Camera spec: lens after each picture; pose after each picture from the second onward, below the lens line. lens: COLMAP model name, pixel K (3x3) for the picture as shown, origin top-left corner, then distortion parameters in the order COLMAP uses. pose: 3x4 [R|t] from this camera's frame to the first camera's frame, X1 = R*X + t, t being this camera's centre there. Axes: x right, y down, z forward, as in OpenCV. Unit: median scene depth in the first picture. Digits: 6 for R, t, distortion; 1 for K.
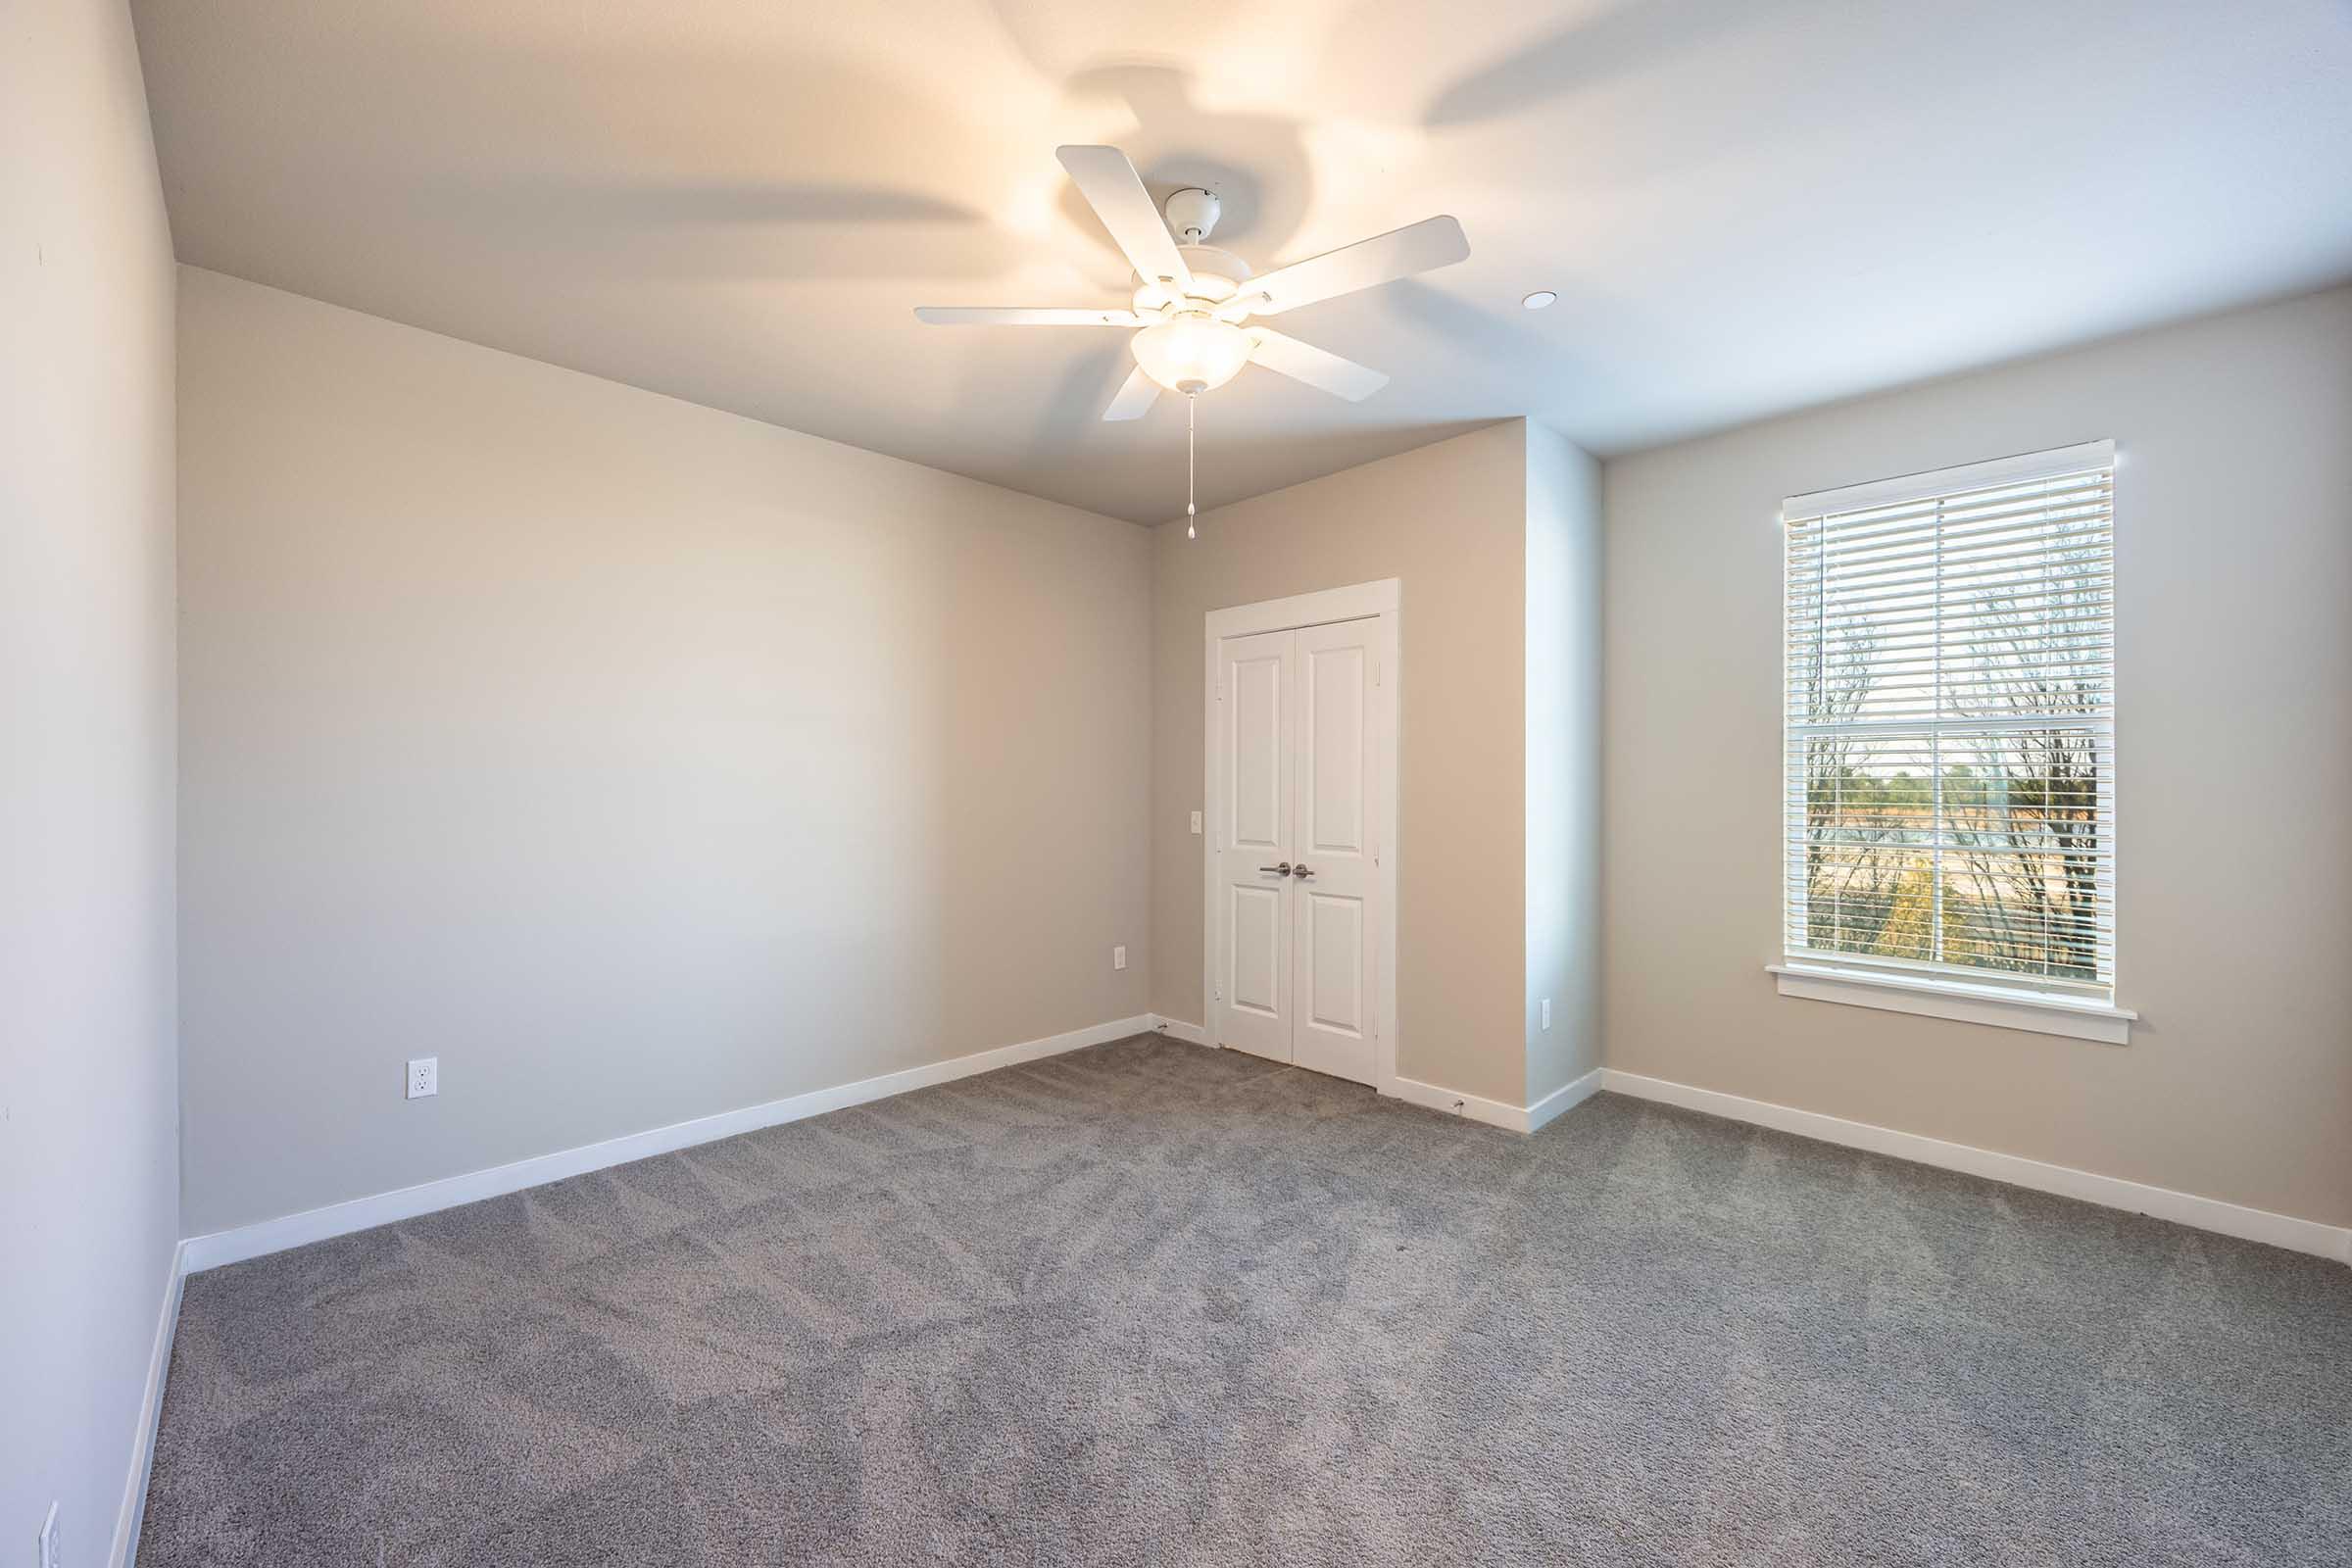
lens RADIAL K [[938.7, 0, 1160.9], [0, 938.7, 785.5], [0, 0, 1]] dist [-0.001521, -0.000529]
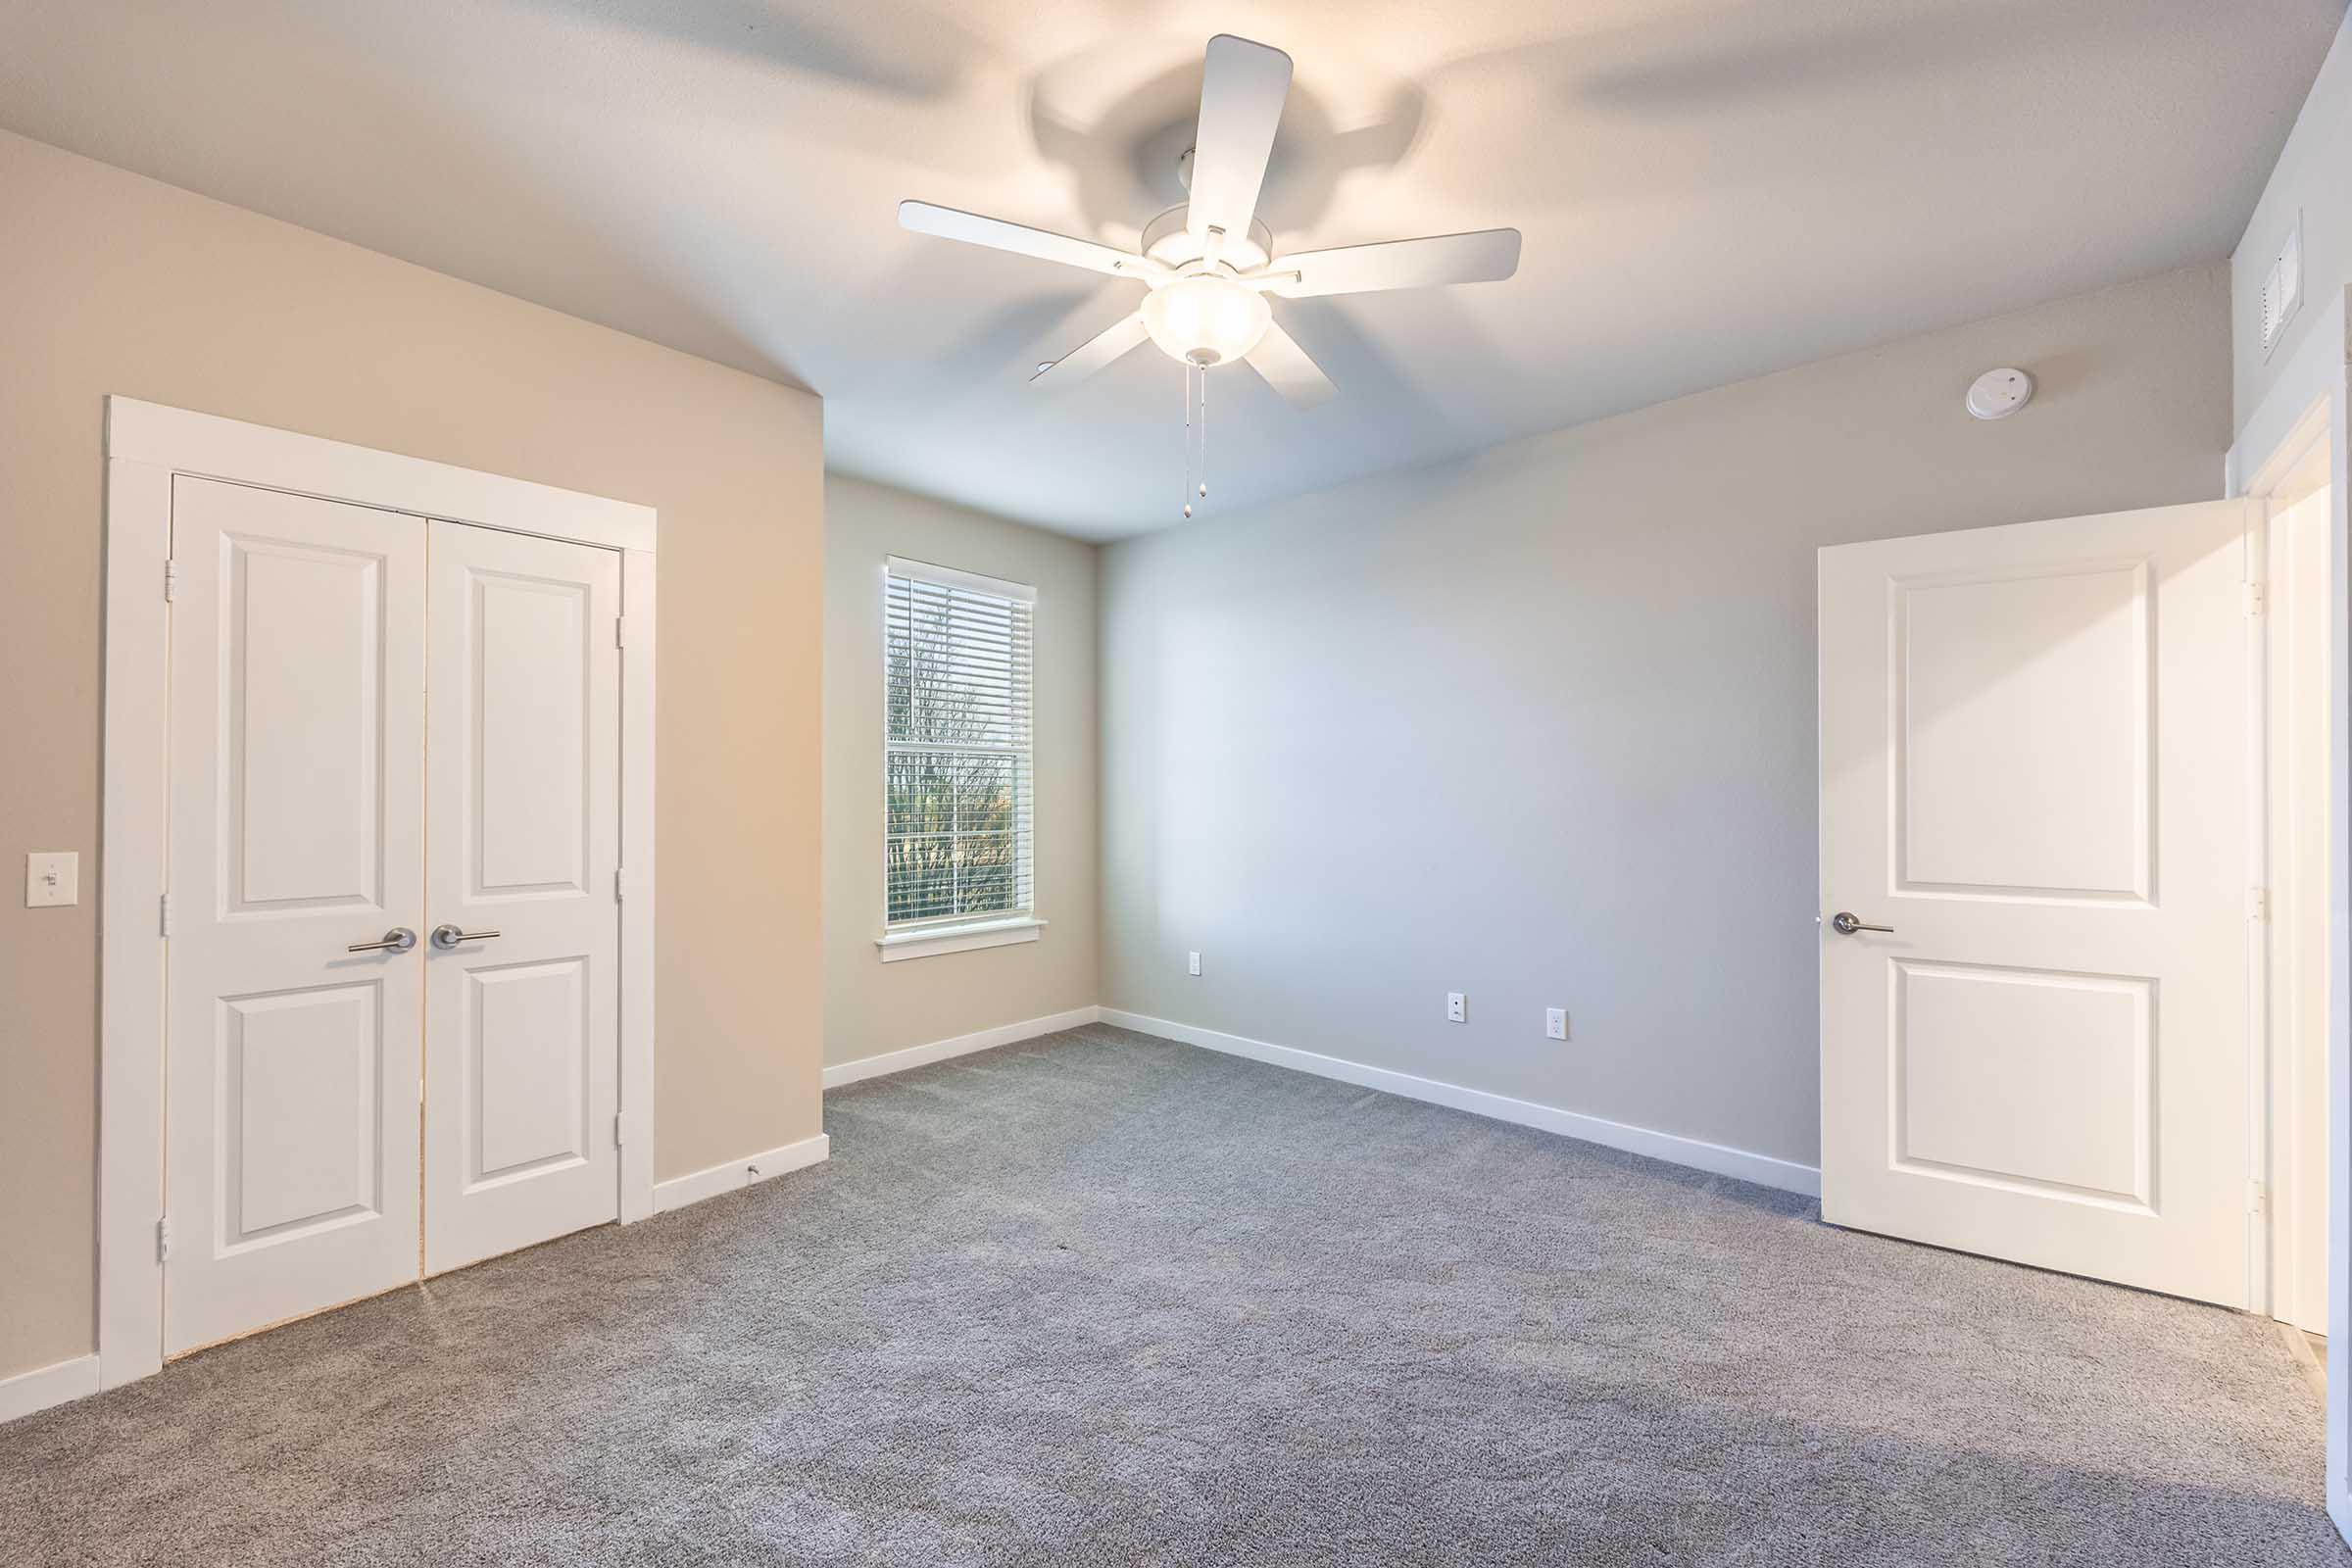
lens RADIAL K [[922.7, 0, 1182.7], [0, 922.7, 789.3], [0, 0, 1]] dist [-0.002101, -0.000500]
pose [[-0.084862, 0.002410, 0.996390, -0.541114], [0.004787, 0.999987, -0.002011, 0.003096], [-0.996381, 0.004599, -0.084872, 0.693702]]
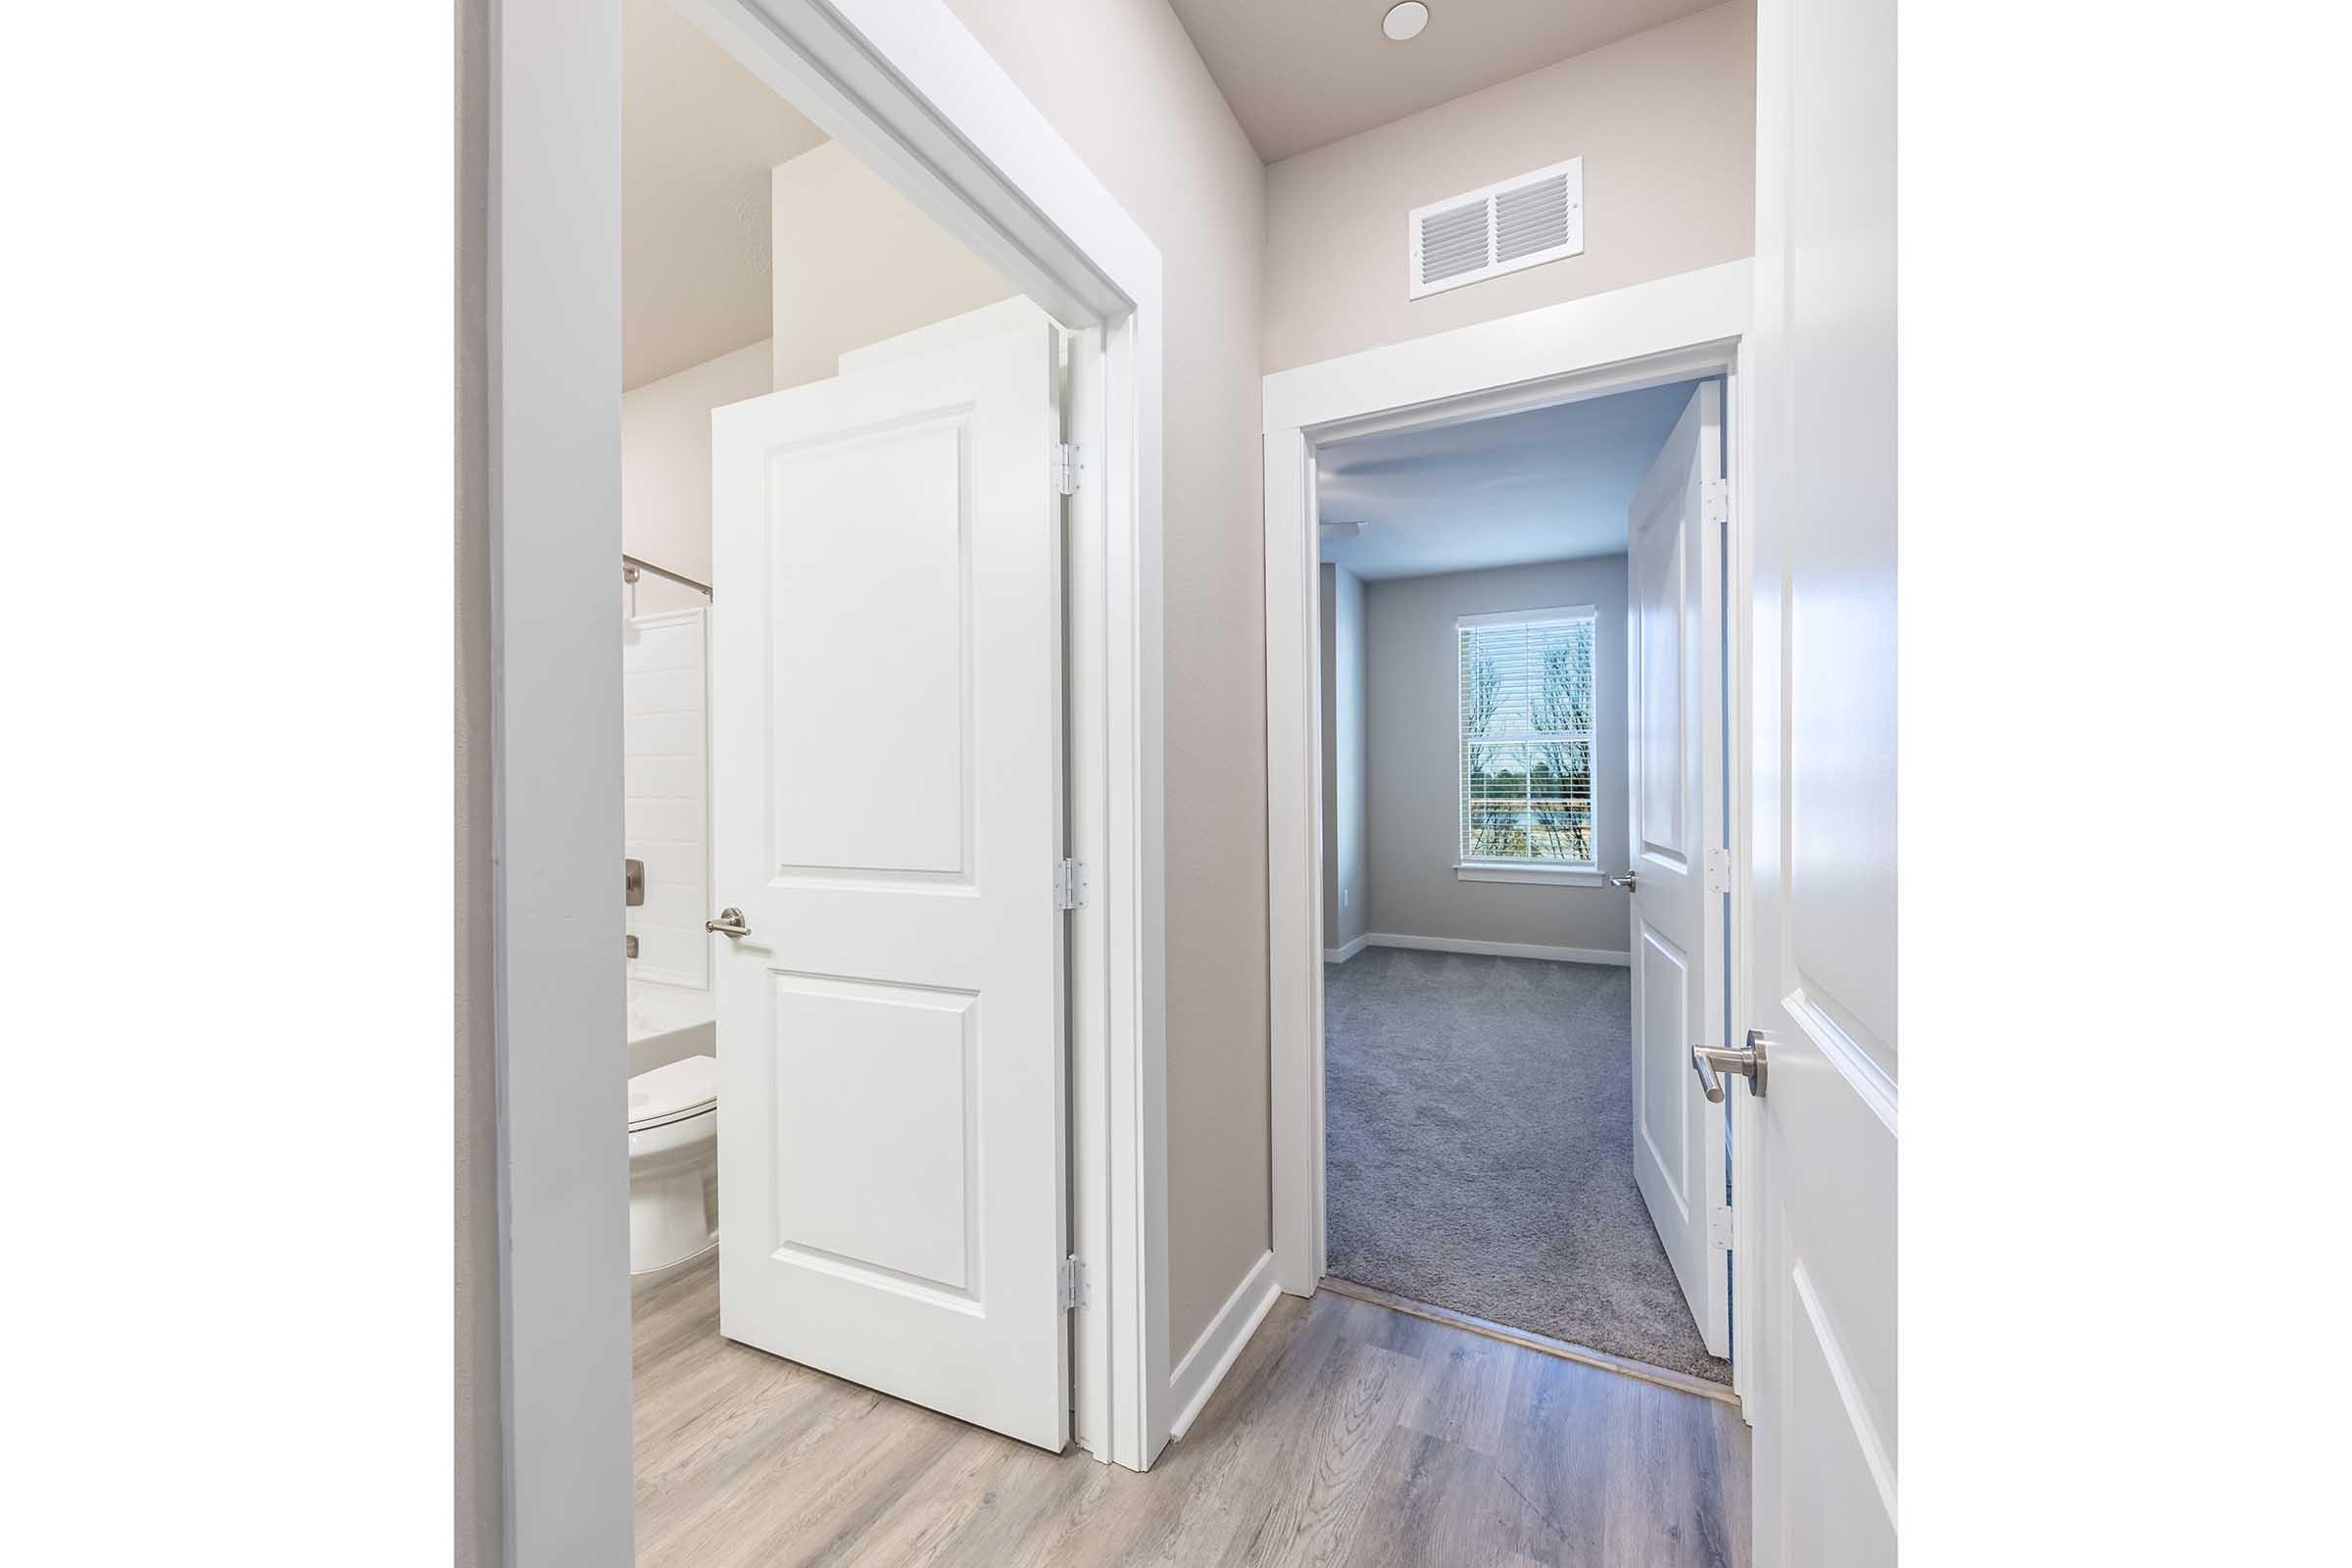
lens RADIAL K [[952.7, 0, 1169.6], [0, 952.7, 789.0], [0, 0, 1]] dist [0.016589, -0.000063]
pose [[0.945022, -0.009806, 0.326859, -0.495457], [0.008477, 0.999949, 0.005489, 0.024631], [-0.326896, -0.002416, 0.945057, -0.599027]]
